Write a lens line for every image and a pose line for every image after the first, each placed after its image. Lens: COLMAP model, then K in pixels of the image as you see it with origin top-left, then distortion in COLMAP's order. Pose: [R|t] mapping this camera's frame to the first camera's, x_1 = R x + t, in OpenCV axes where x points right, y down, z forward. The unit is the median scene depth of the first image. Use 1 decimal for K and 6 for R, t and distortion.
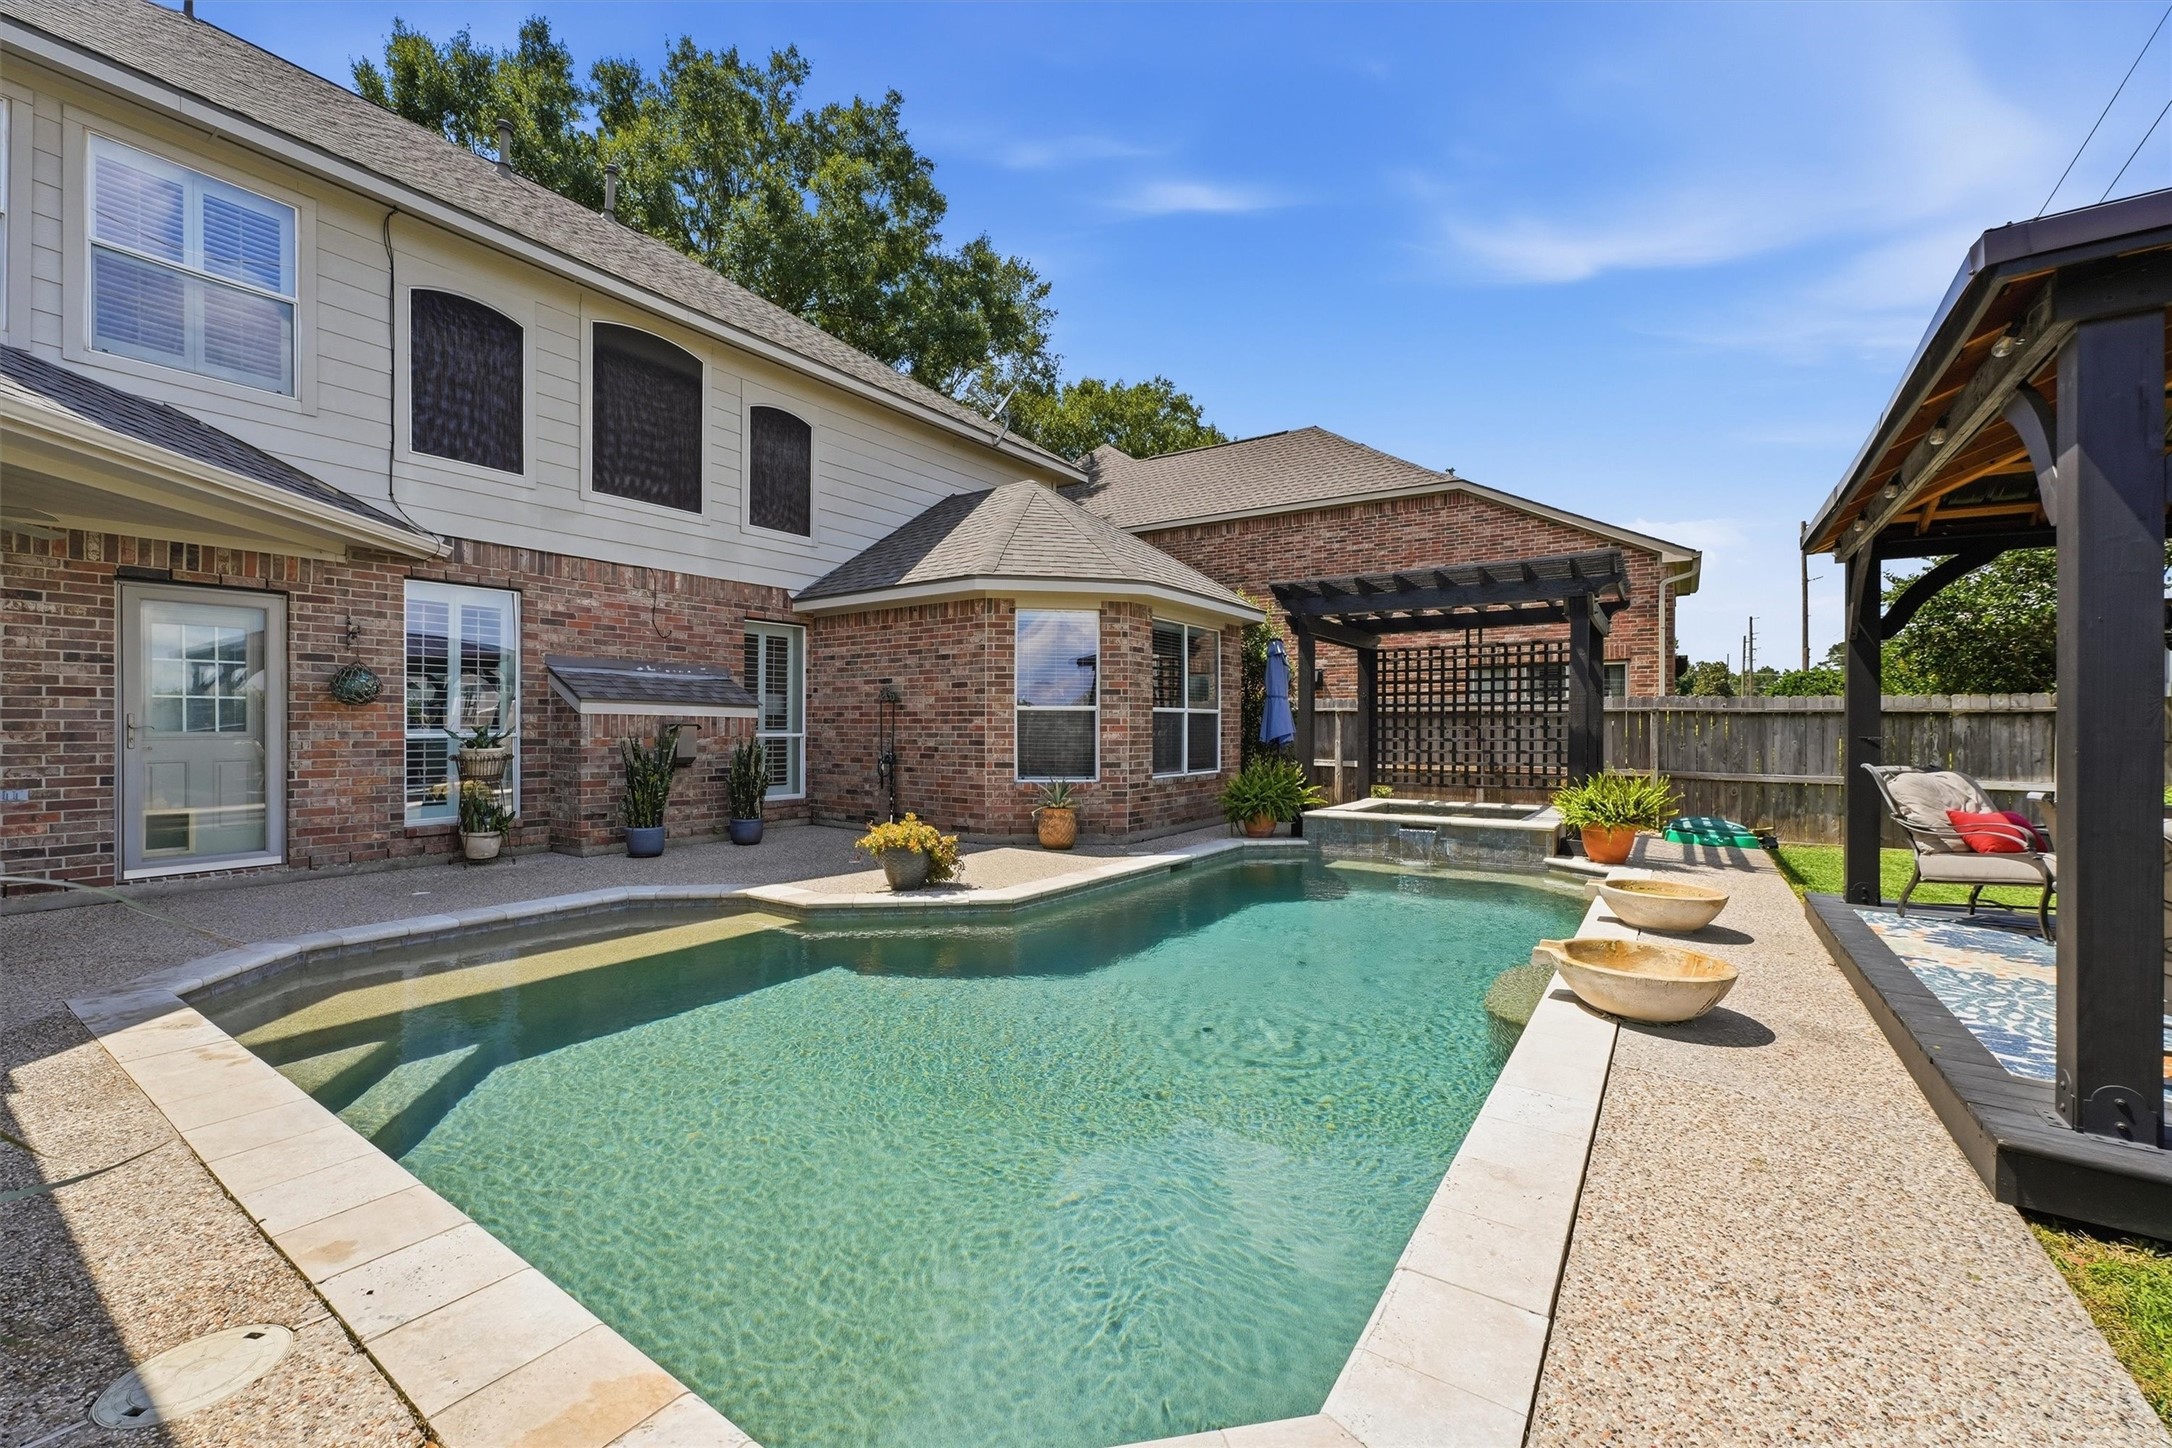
lens RADIAL K [[906.1, 0, 1074.1], [0, 906.1, 724.8], [0, 0, 1]] dist [0.037012, 0.003388]
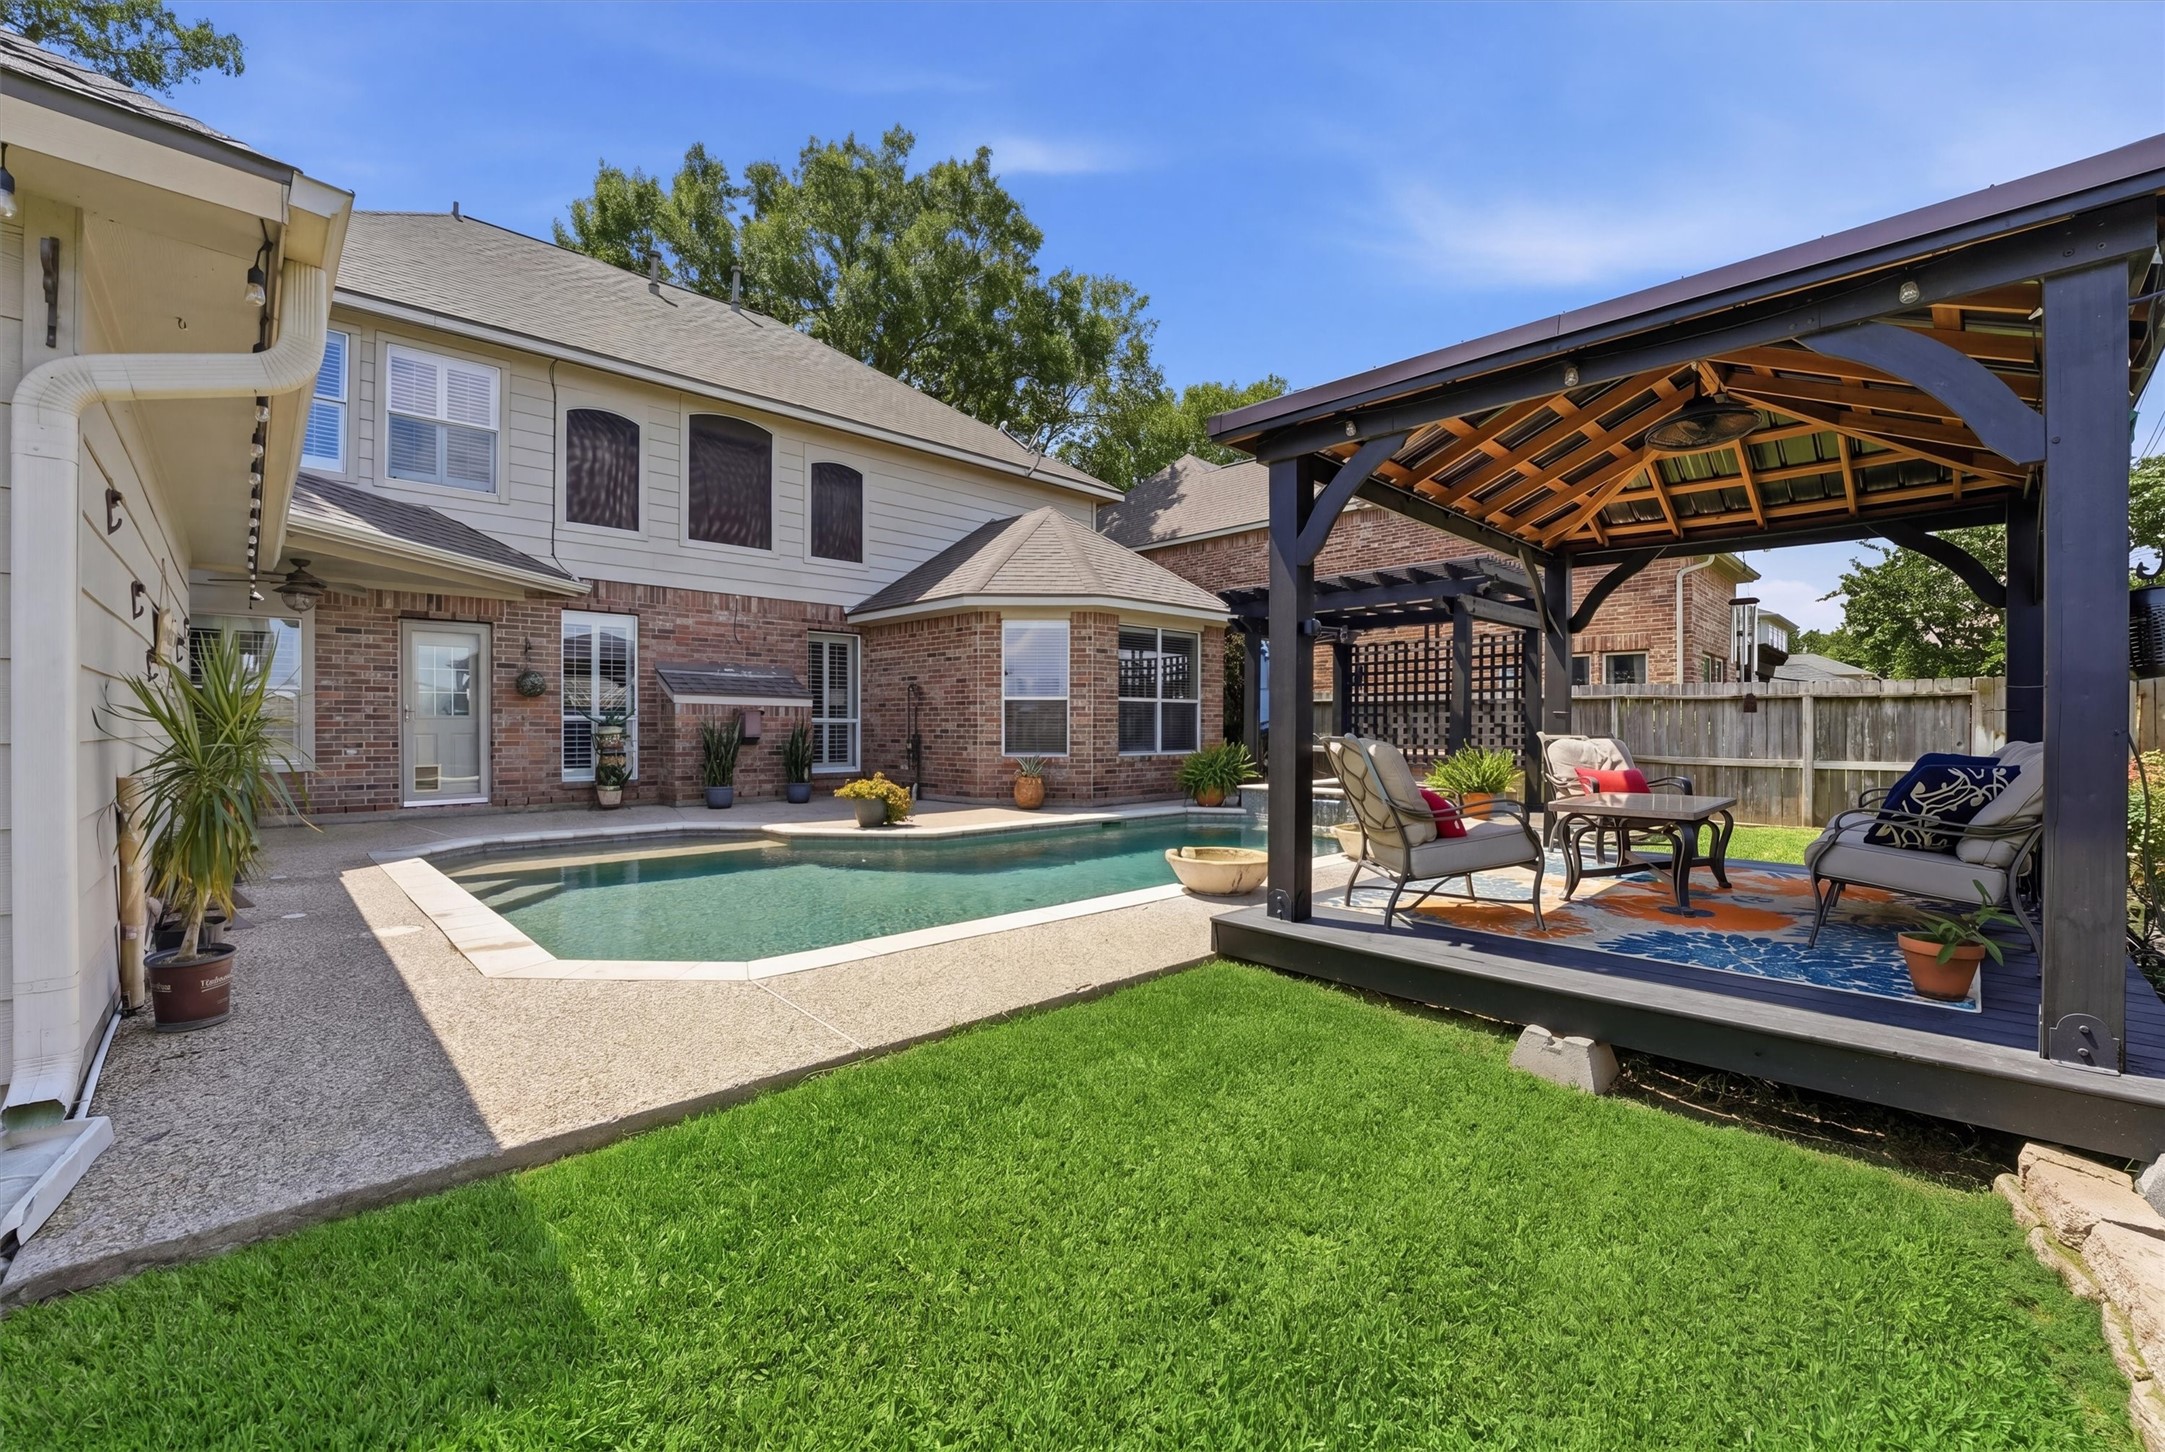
lens RADIAL K [[953.8, 0, 1074.9], [0, 953.8, 725.2], [0, 0, 1]] dist [0.035100, -0.001083]
pose [[0.980323, -0.000995, -0.197399, 0.280656], [0.001222, 0.999999, 0.001027, 0.016677], [0.197398, -0.001248, 0.980323, -0.249539]]
